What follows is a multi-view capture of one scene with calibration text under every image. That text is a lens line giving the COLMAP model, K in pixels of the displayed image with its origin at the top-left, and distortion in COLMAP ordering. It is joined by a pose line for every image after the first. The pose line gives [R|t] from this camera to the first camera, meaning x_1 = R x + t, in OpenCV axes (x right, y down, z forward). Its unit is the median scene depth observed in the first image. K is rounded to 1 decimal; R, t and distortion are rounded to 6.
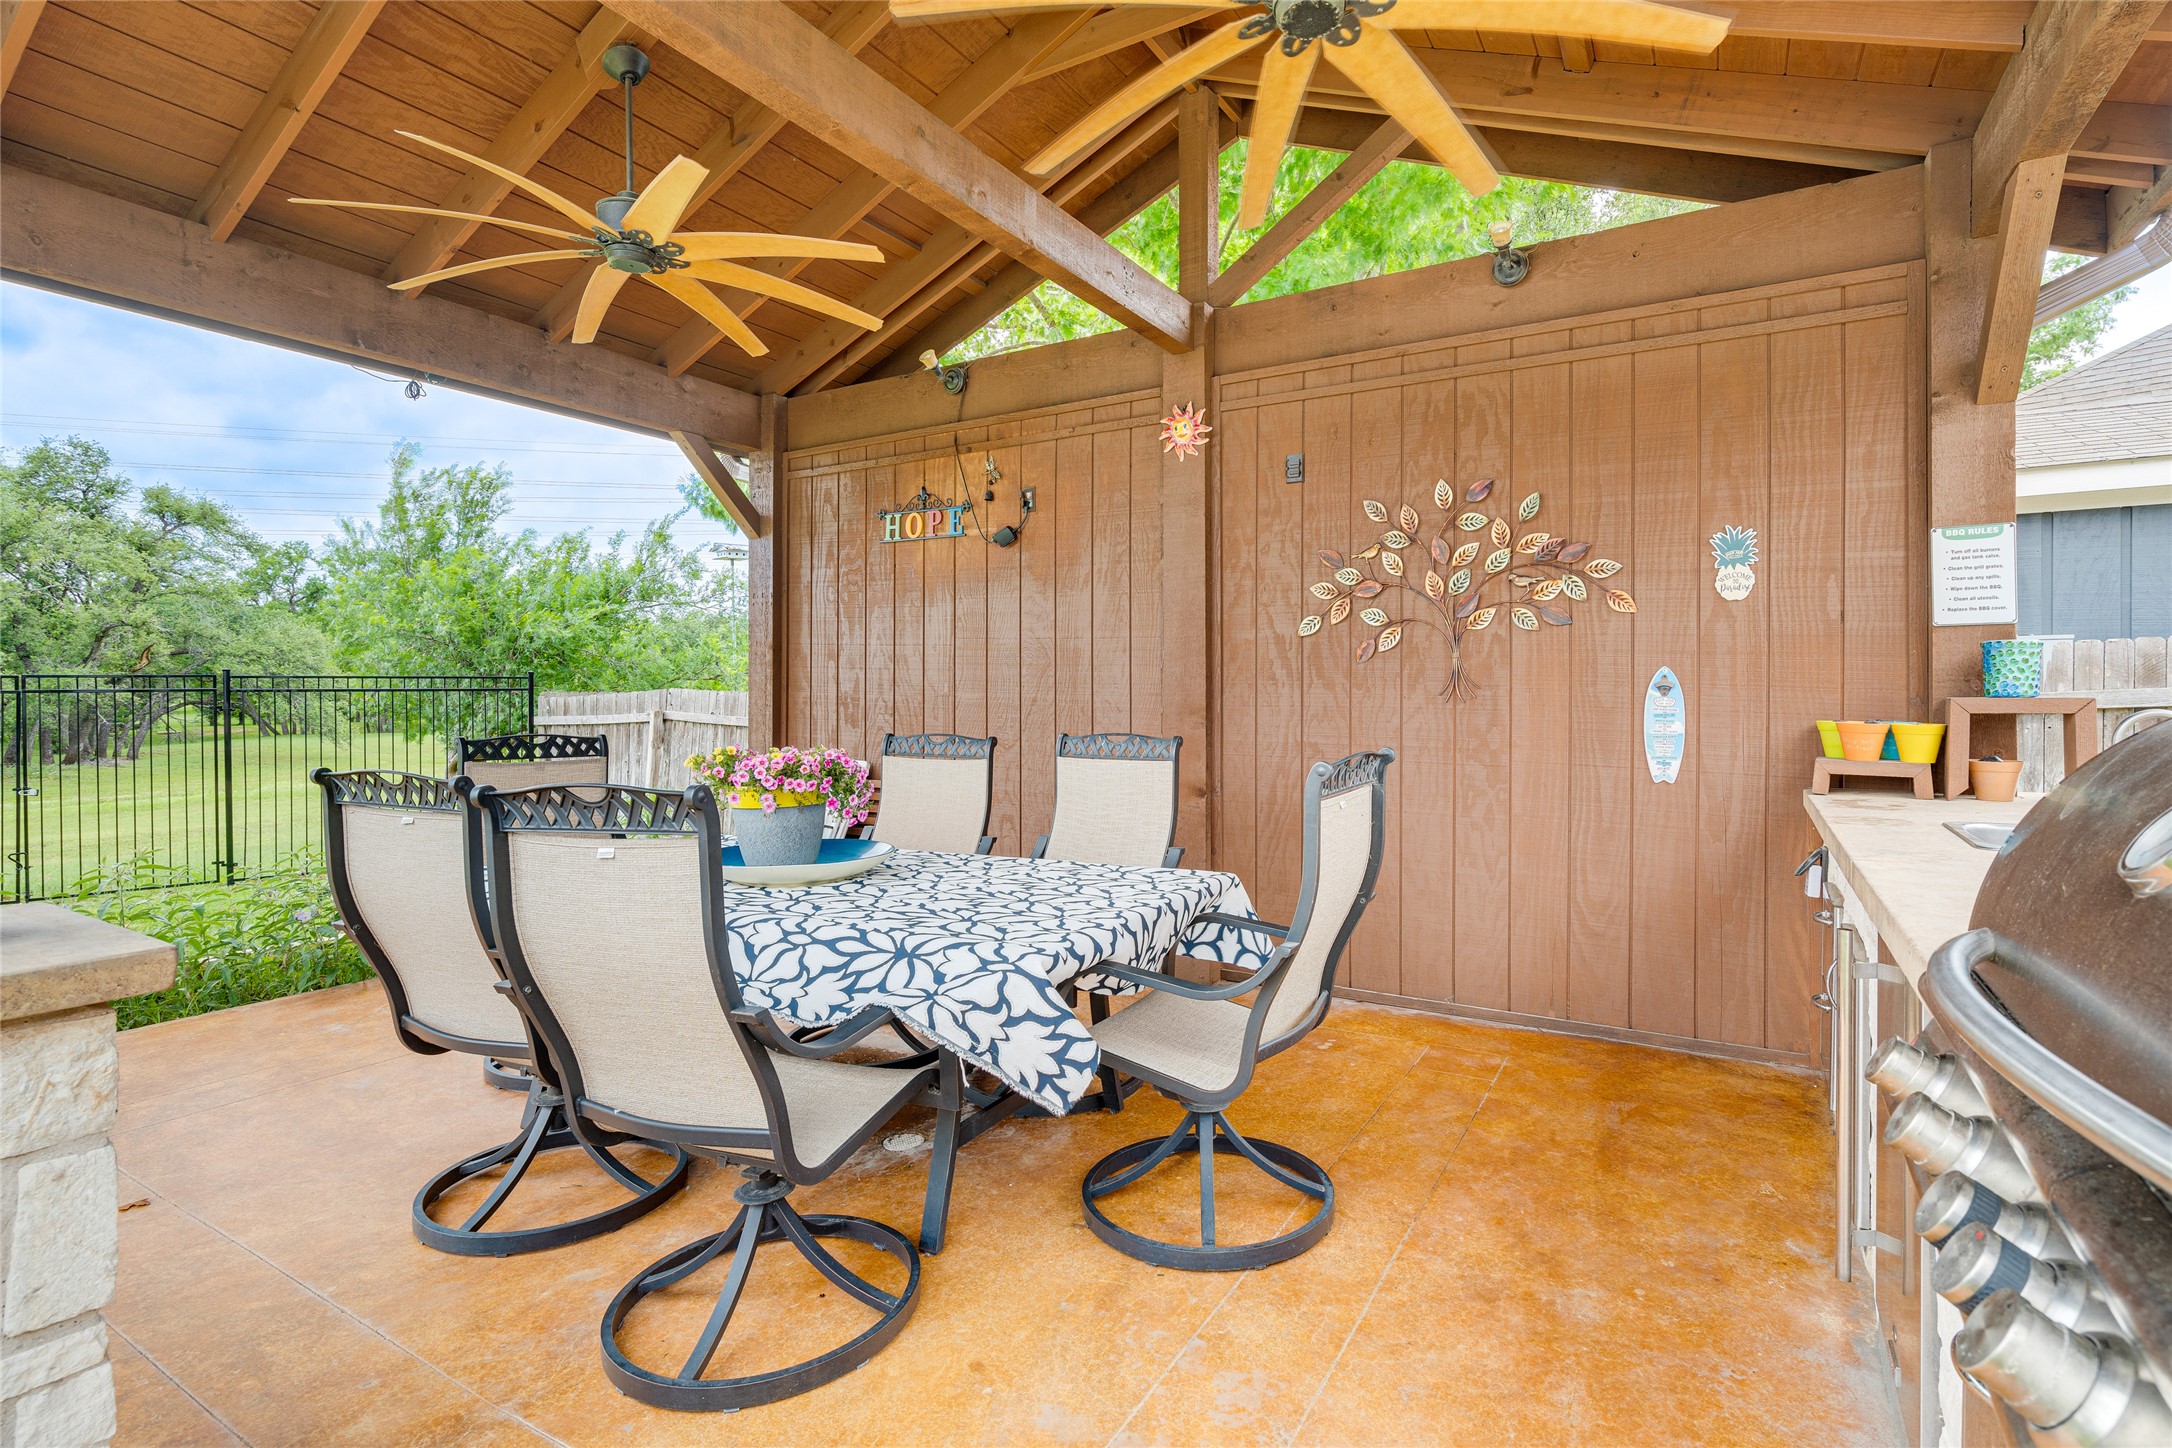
lens RADIAL K [[1016.2, 0, 1116.9], [0, 1016.2, 690.0], [0, 0, 1]] dist [-0.002200, 0.001245]
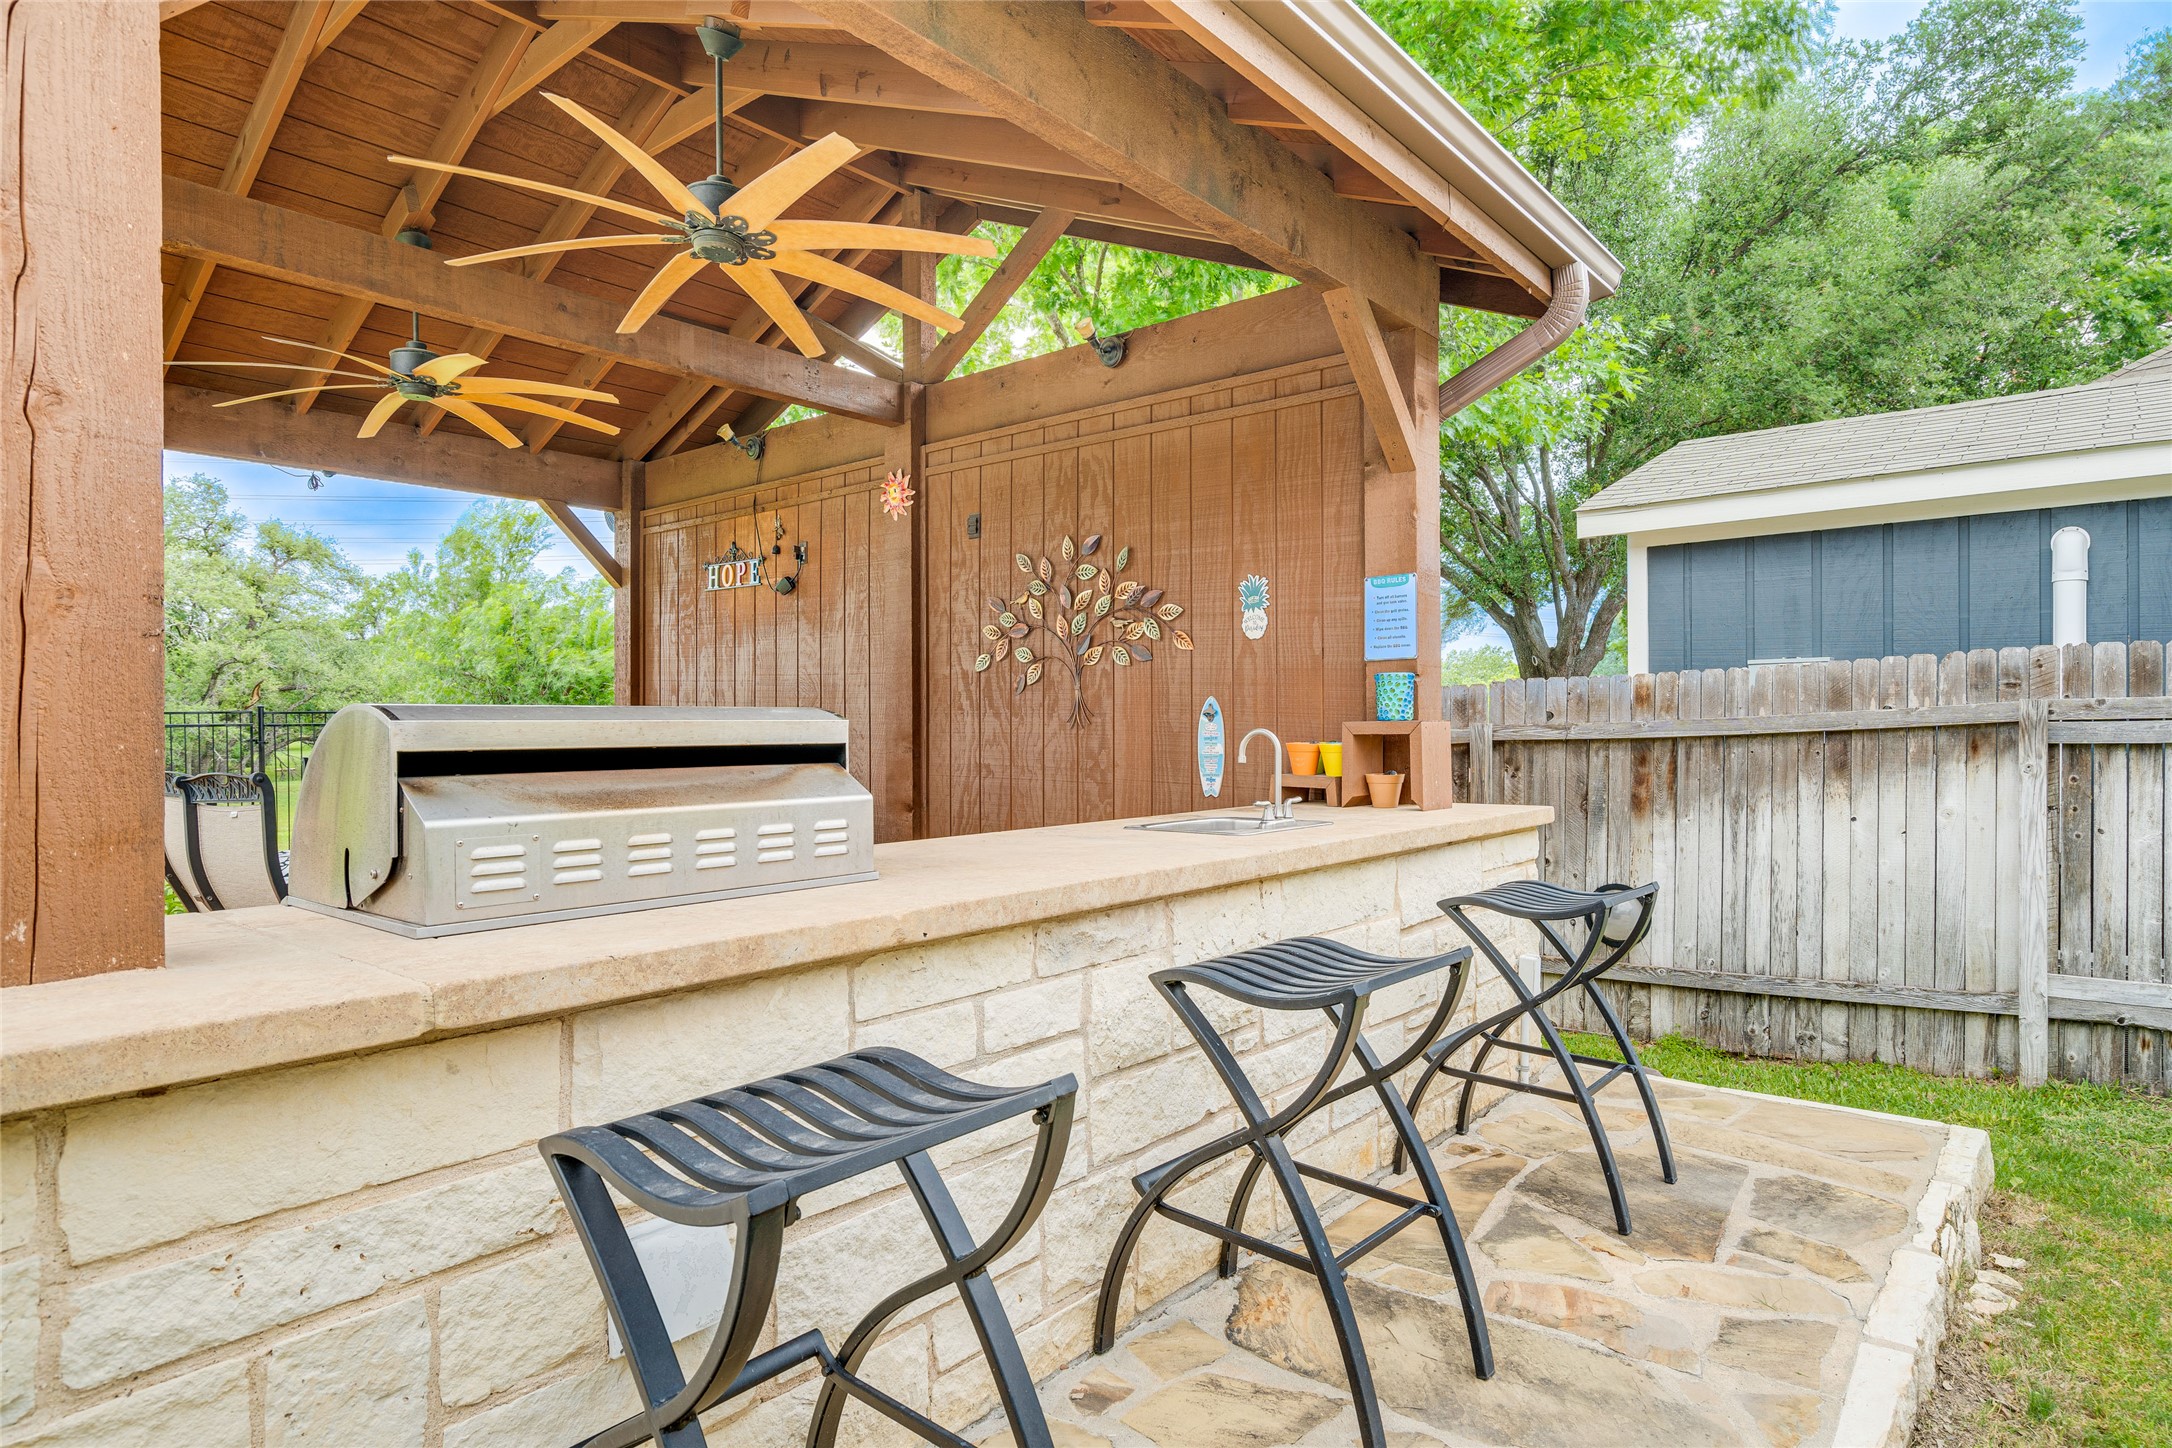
lens RADIAL K [[1211.1, 0, 1085.9], [0, 1211.1, 728.8], [0, 0, 1]] dist [0.004153, 0.002660]
pose [[0.984394, -0.004369, -0.175922, 0.521167], [0.005377, 0.999972, 0.005255, 0.004910], [0.175894, -0.006119, 0.984390, -0.316516]]
